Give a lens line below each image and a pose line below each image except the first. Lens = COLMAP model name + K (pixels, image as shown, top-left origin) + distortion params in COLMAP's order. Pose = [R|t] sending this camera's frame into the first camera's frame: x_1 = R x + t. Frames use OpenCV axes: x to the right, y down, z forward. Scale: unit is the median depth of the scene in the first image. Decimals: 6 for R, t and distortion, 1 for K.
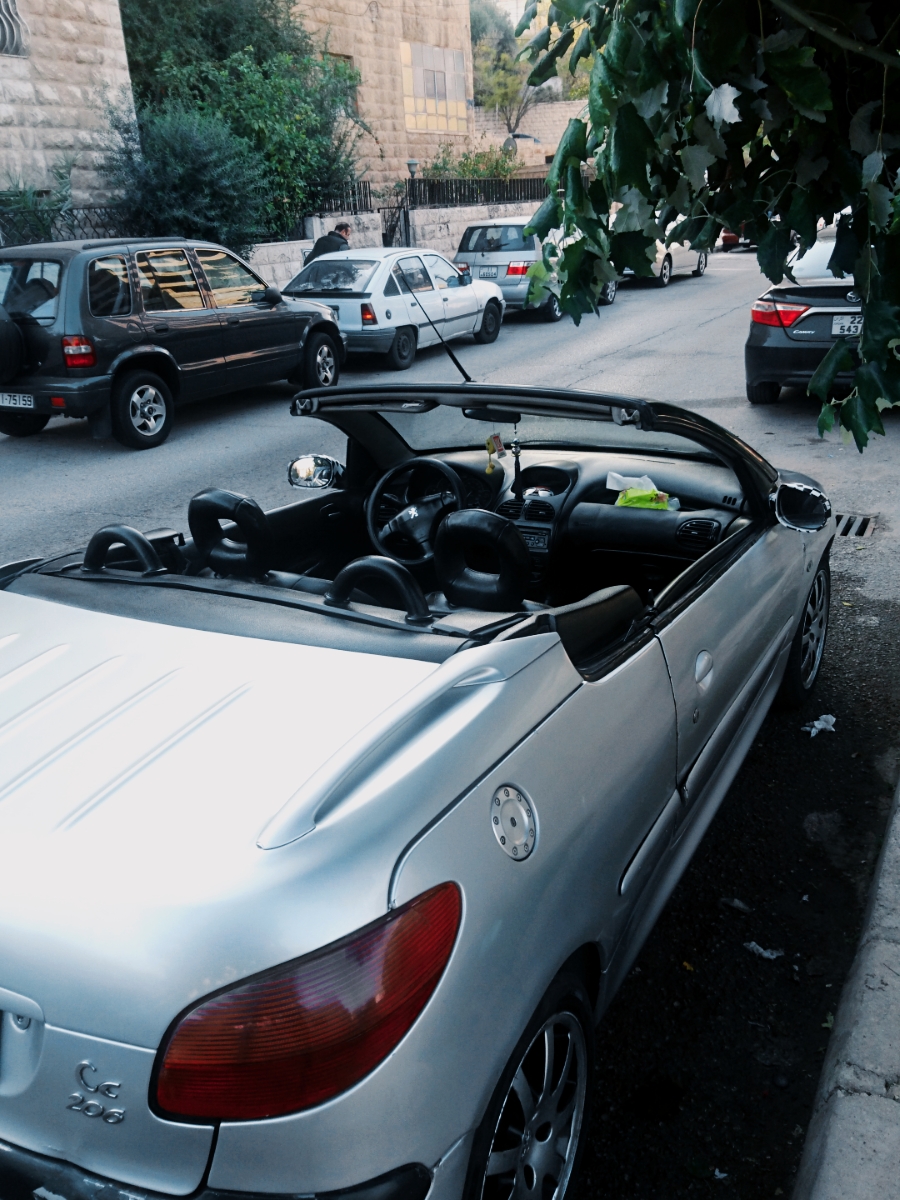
lens RADIAL K [[1025.2, 0, 482.1], [0, 1025.2, 604.2], [0, 0, 1]] dist [0.109817, -0.138256]
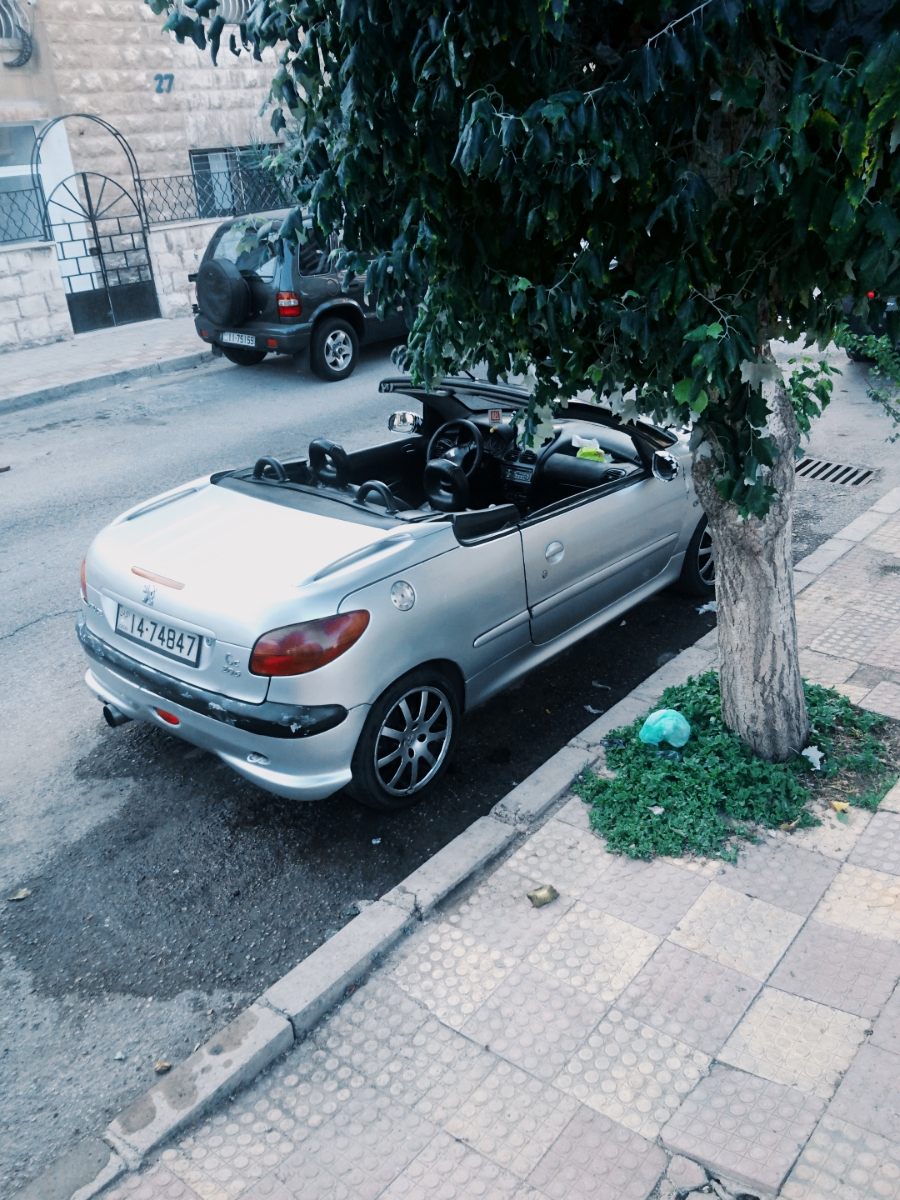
lens RADIAL K [[1008.8, 0, 471.6], [0, 1008.8, 604.8], [0, 0, 1]] dist [0.142816, -0.231640]
pose [[0.977207, 0.086915, -0.193681, 0.288029], [-0.071033, 0.993629, 0.087499, 0.006084], [0.200052, -0.071747, 0.977155, -0.568767]]
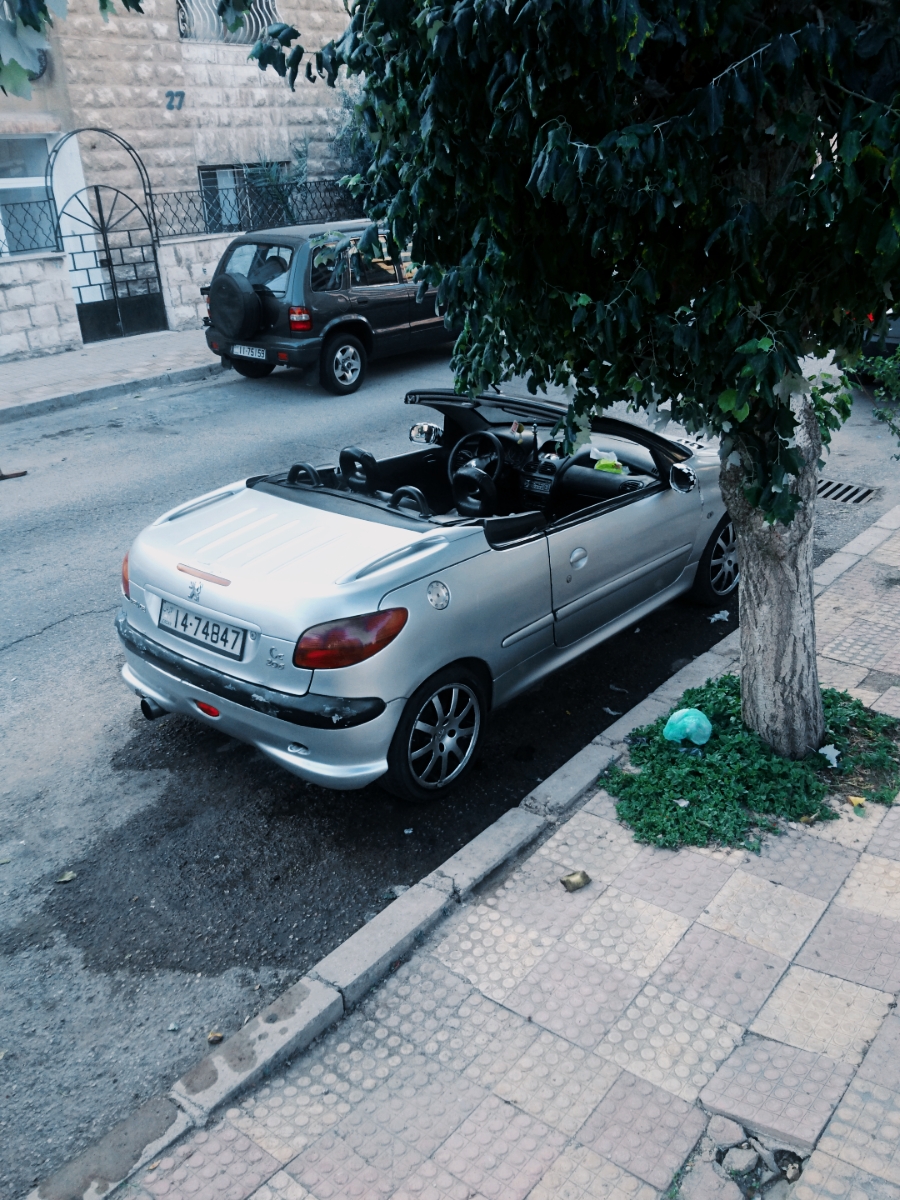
lens RADIAL K [[1009.0, 0, 474.3], [0, 1009.0, 601.2], [0, 0, 1]] dist [0.152610, -0.254765]
pose [[0.978390, 0.098568, -0.181759, 0.251851], [-0.087989, 0.993973, 0.065394, 0.025245], [0.187109, -0.047988, 0.981166, -0.625410]]
